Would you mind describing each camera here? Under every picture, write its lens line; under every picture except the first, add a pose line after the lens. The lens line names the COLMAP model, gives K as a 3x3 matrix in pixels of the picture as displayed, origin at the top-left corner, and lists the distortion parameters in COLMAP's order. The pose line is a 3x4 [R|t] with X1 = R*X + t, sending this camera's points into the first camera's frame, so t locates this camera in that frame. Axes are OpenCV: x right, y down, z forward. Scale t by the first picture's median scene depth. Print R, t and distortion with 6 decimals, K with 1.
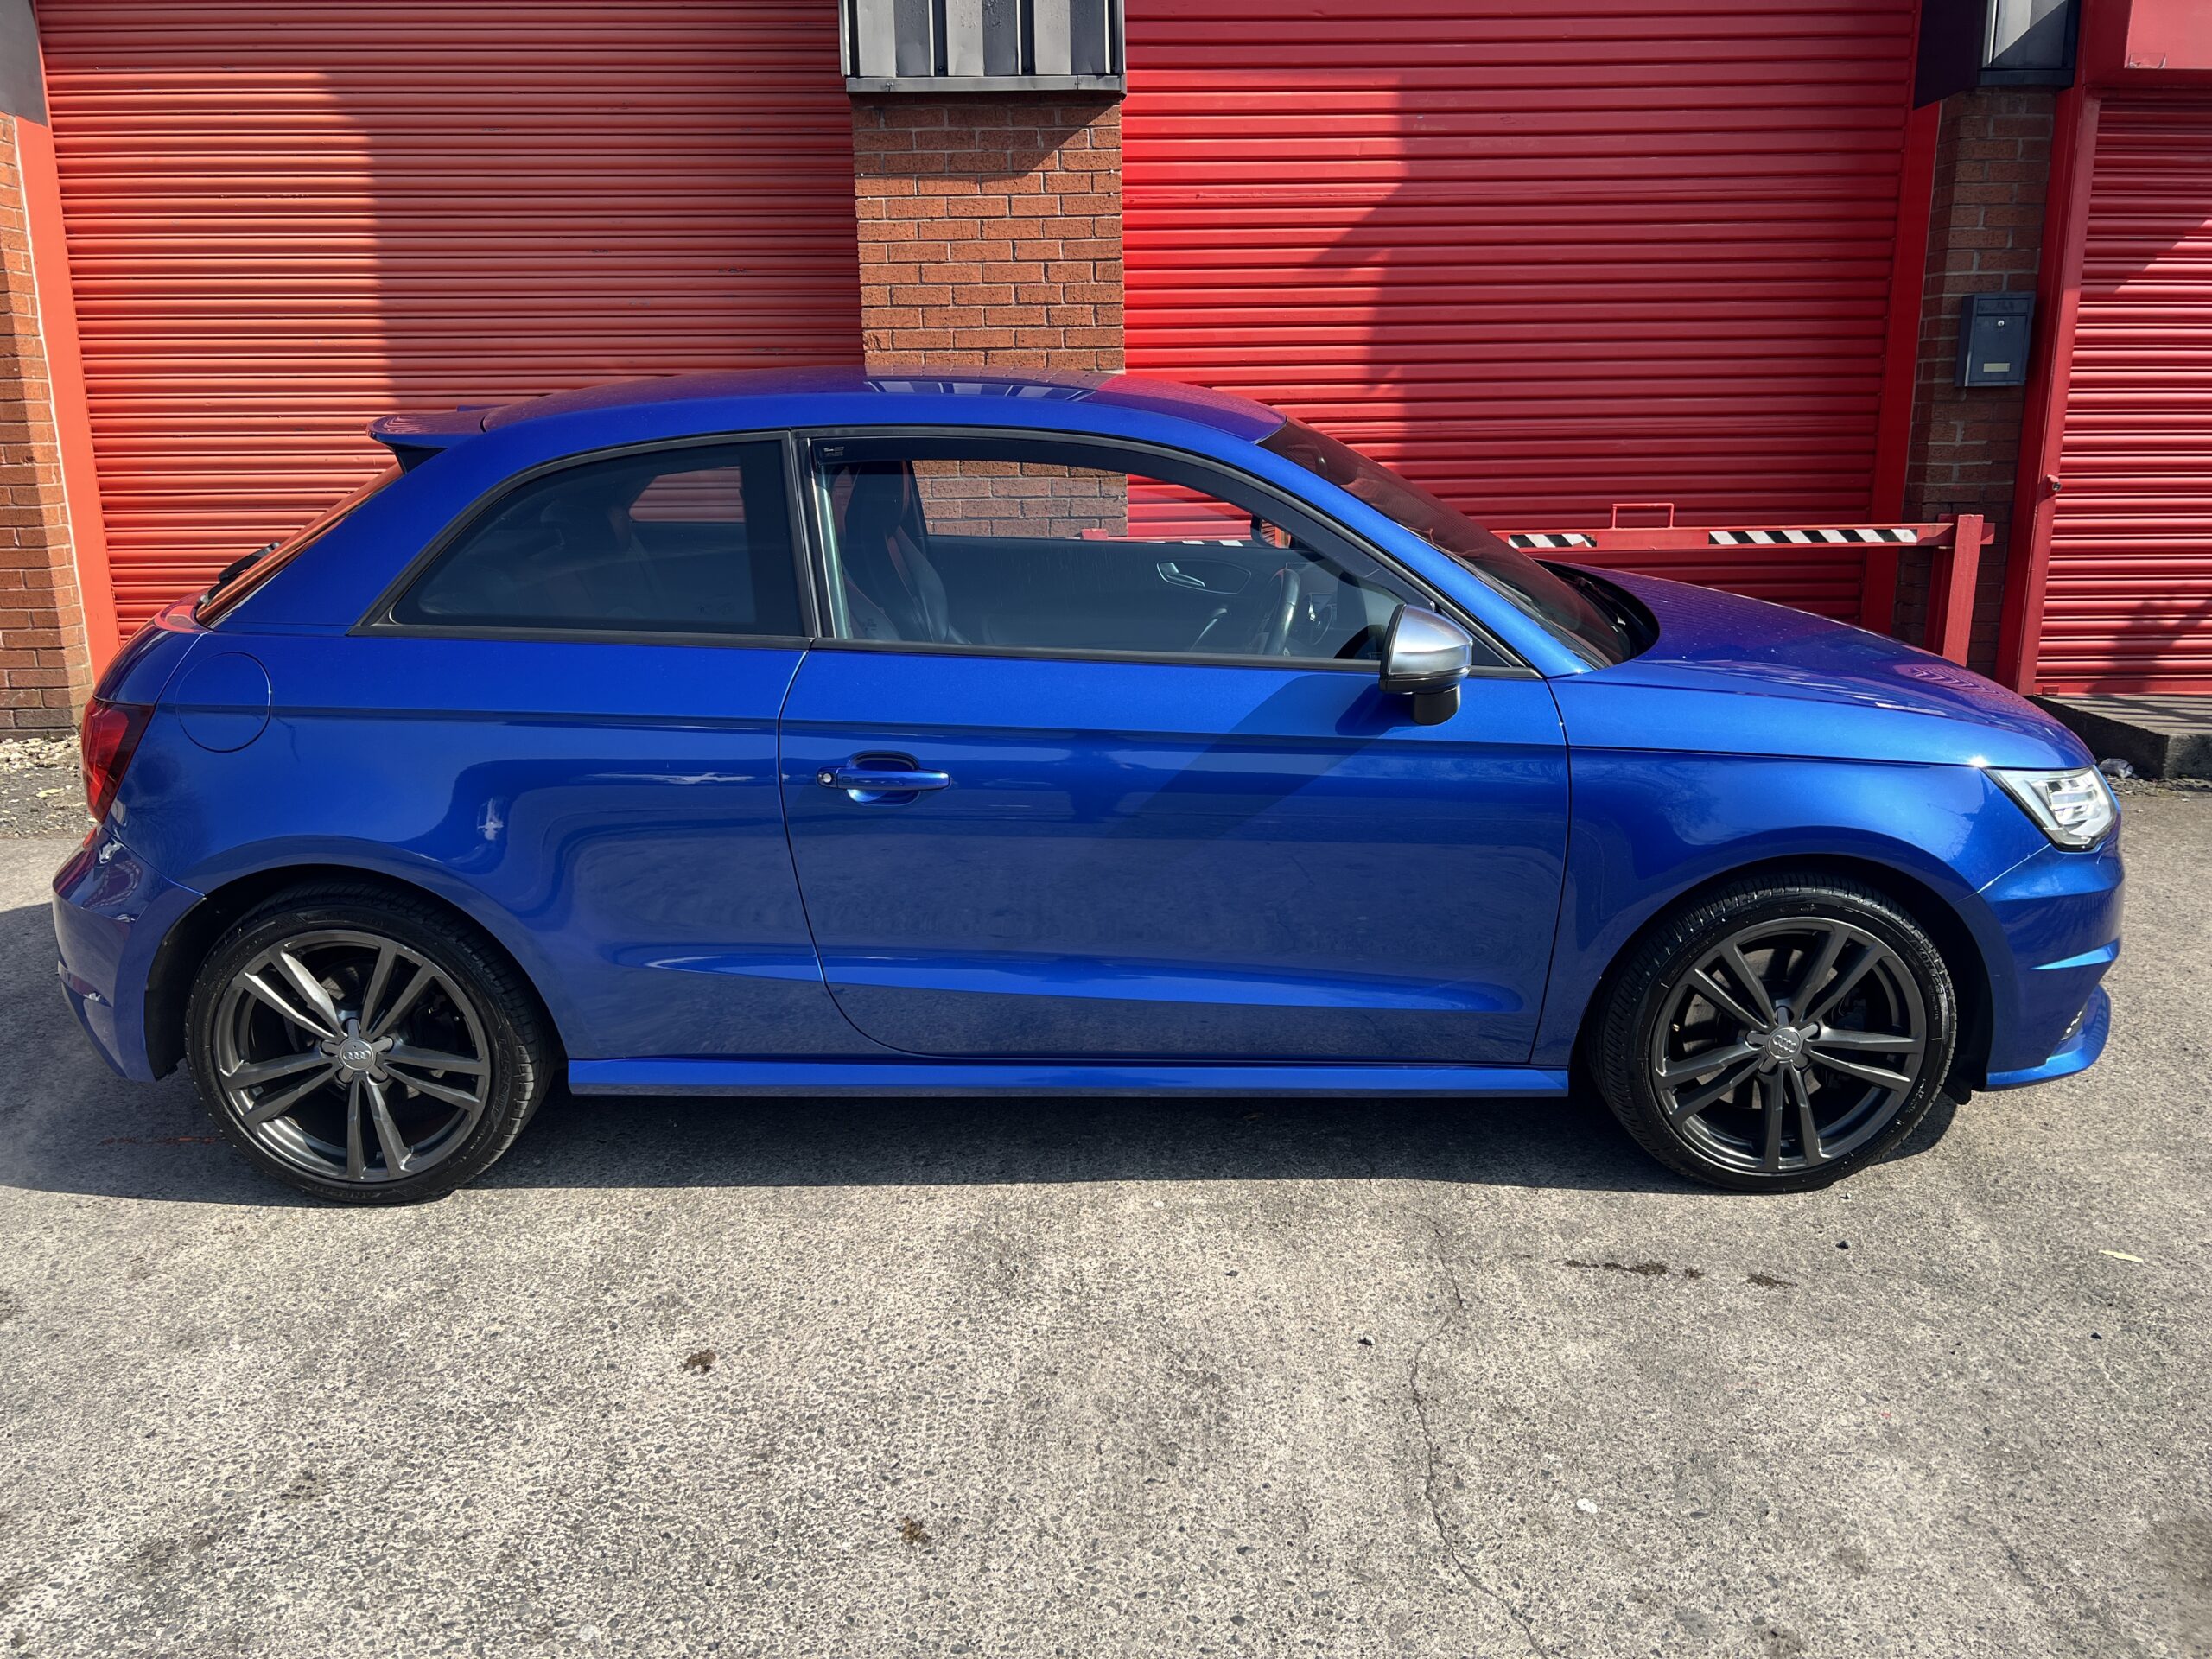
lens RADIAL K [[1672.1, 0, 1092.2], [0, 1672.1, 831.6], [0, 0, 1]] dist [0.039740, -0.048440]
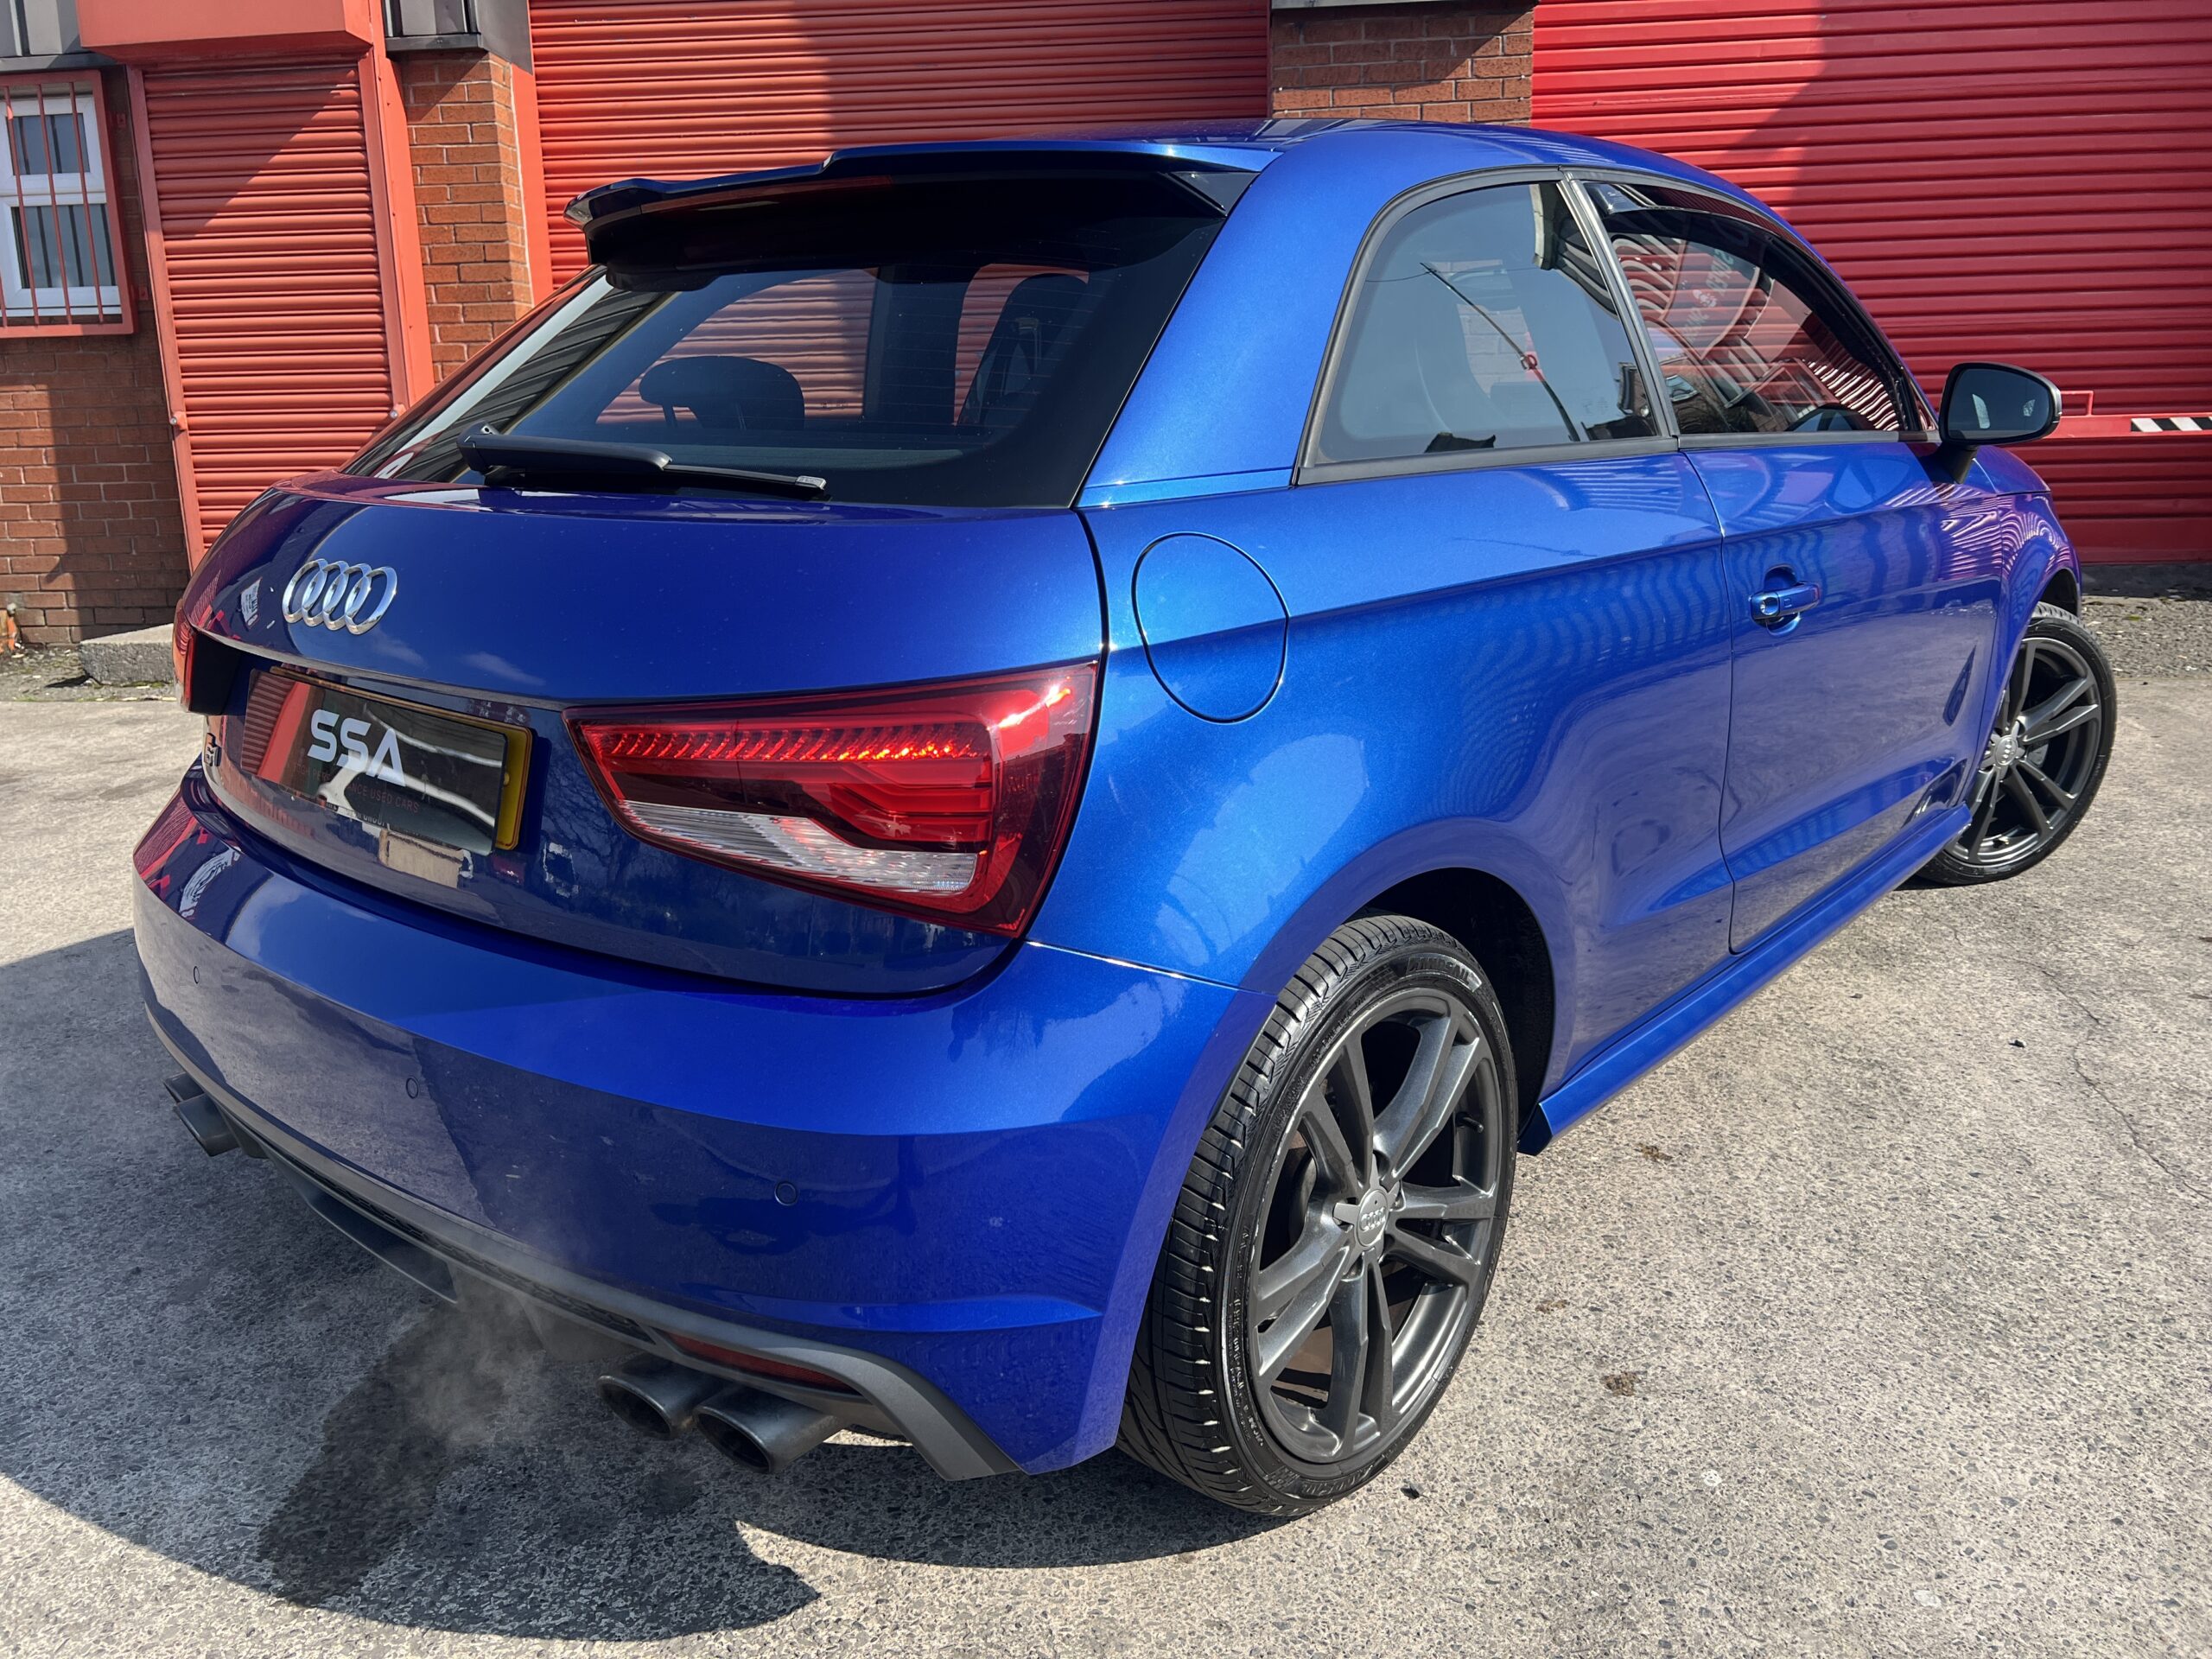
lens RADIAL K [[1672.1, 0, 1097.0], [0, 1672.1, 811.7], [0, 0, 1]] dist [0.039740, -0.048440]
pose [[0.993439, 0.012949, -0.113630, -0.273761], [-0.014513, 0.999811, -0.012945, 0.167477], [0.113441, 0.014509, 0.993439, -0.113462]]
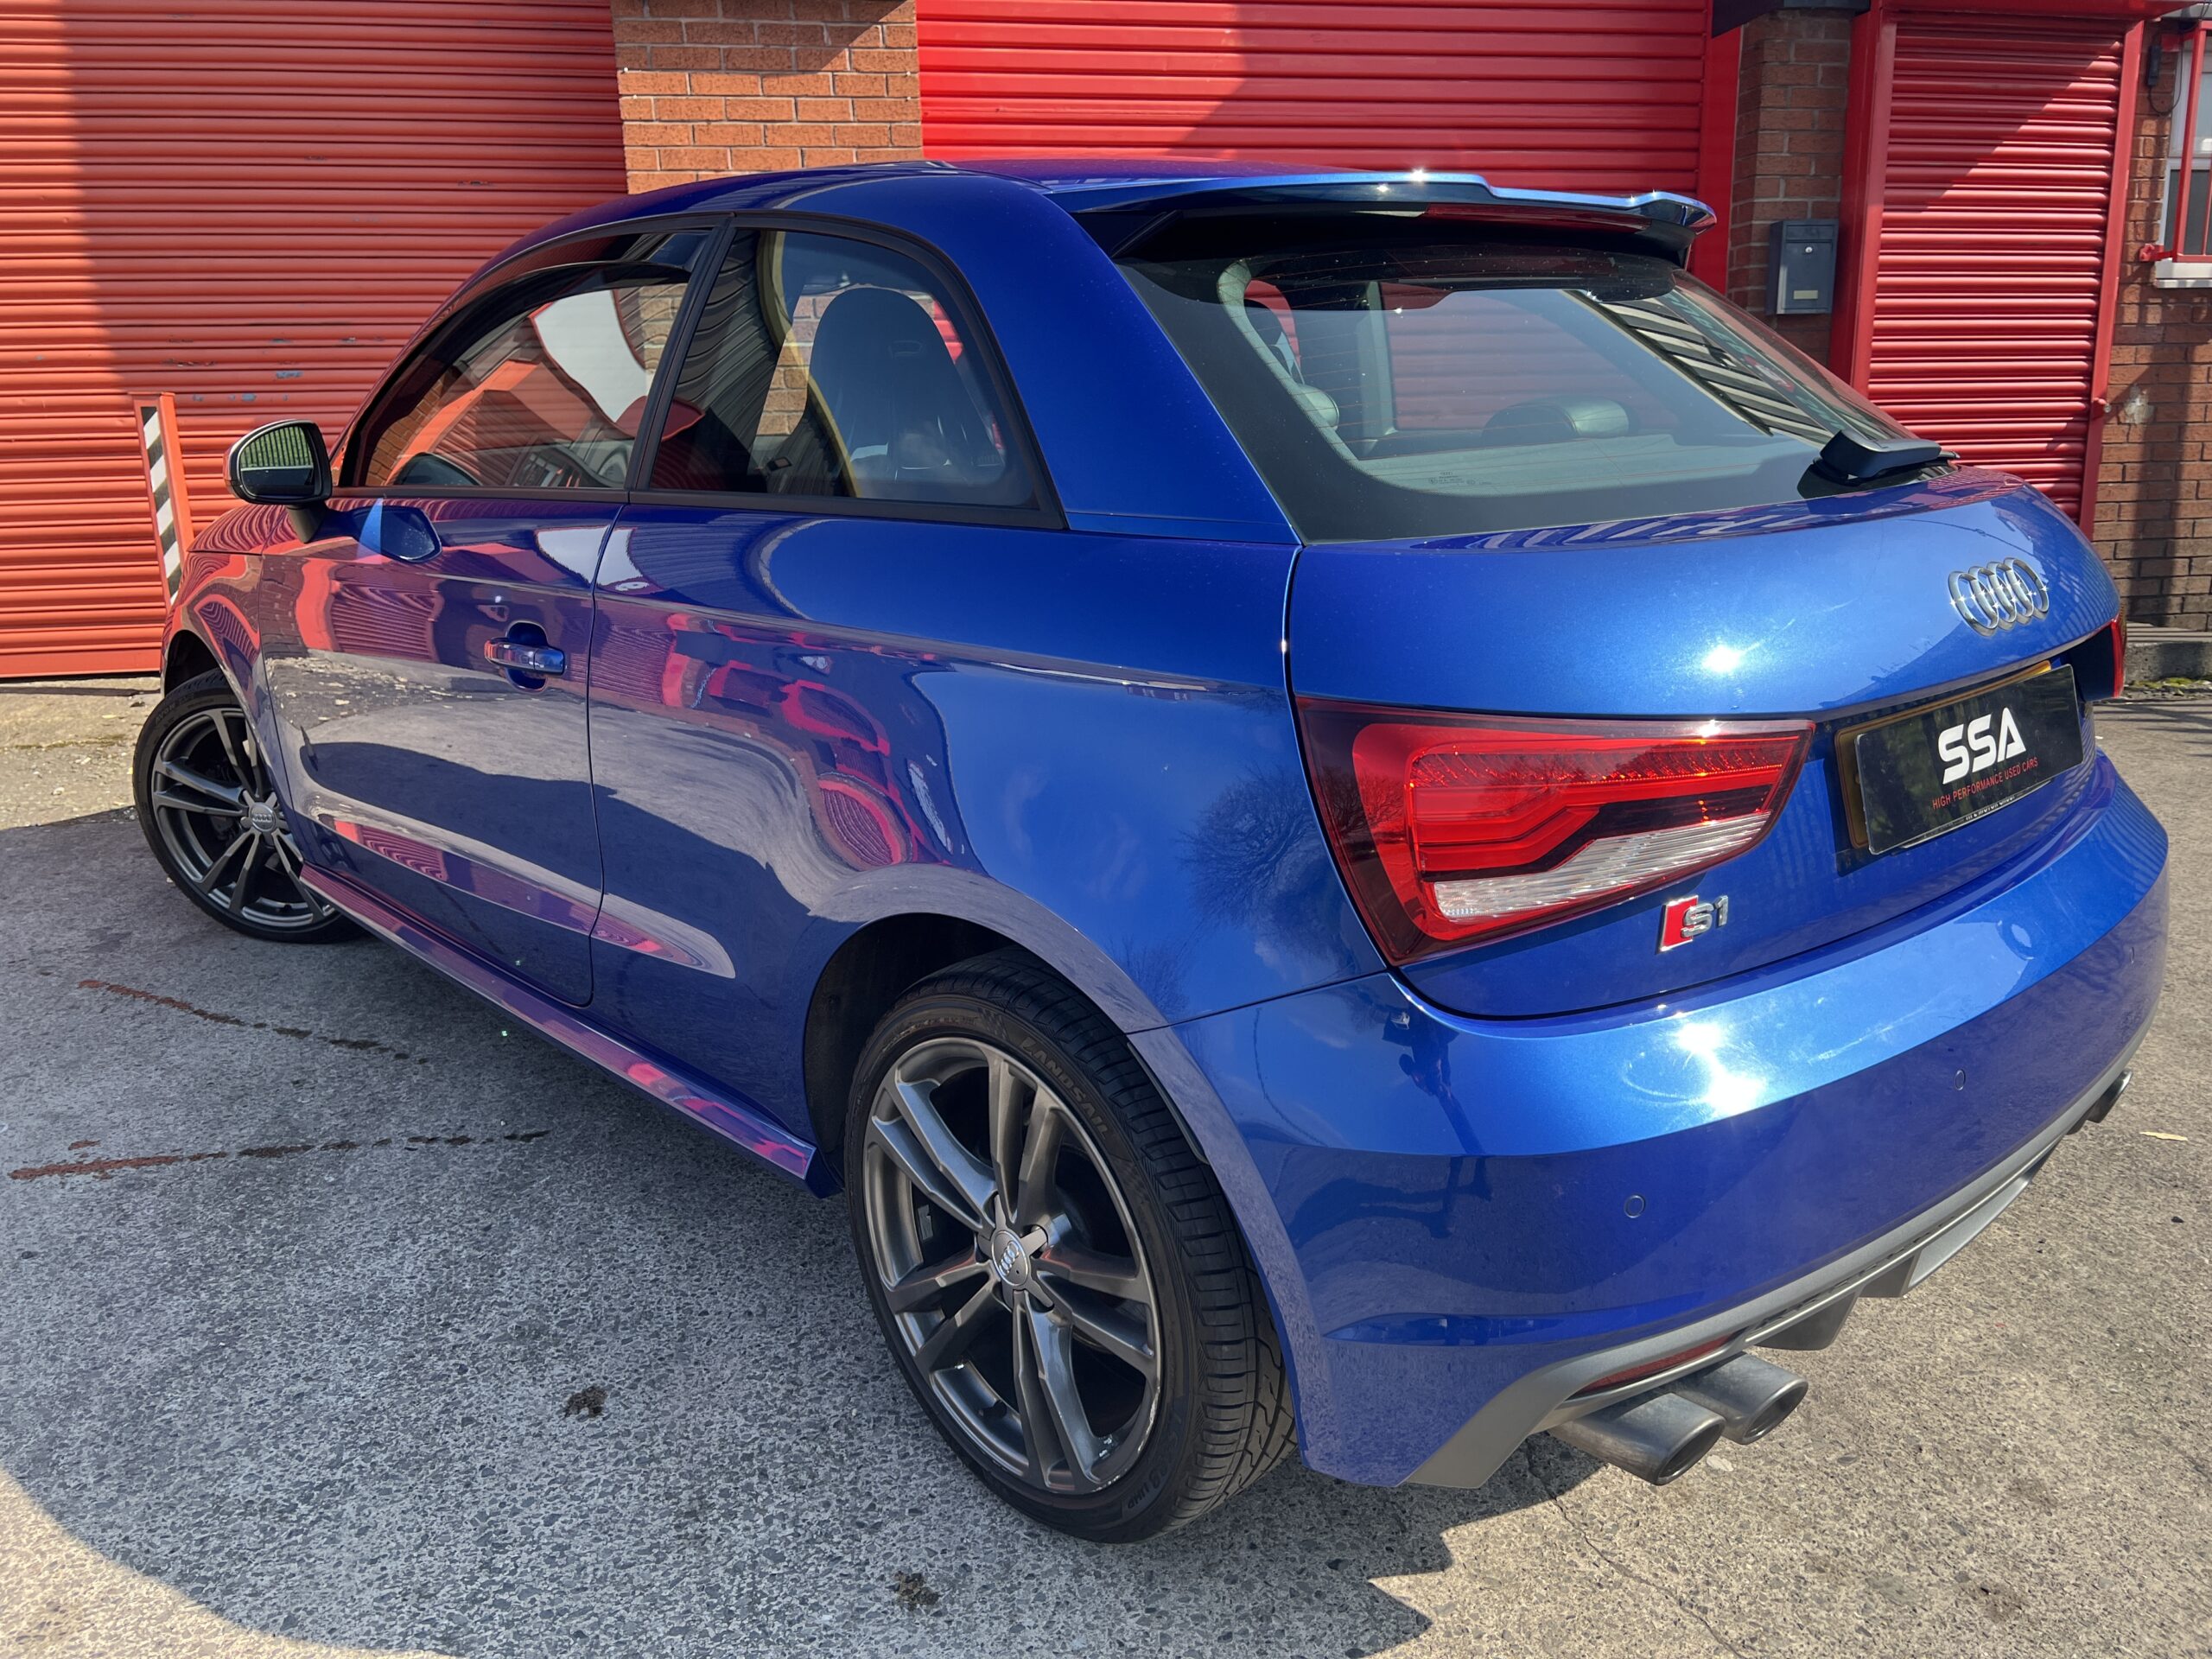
lens RADIAL K [[1672.1, 0, 1110.7], [0, 1672.1, 846.5], [0, 0, 1]] dist [0.039740, -0.048440]
pose [[0.986323, -0.047950, 0.157692, -0.096341], [0.047988, 0.998842, 0.003572, 0.062485], [-0.157681, 0.004045, 0.987482, 0.178768]]
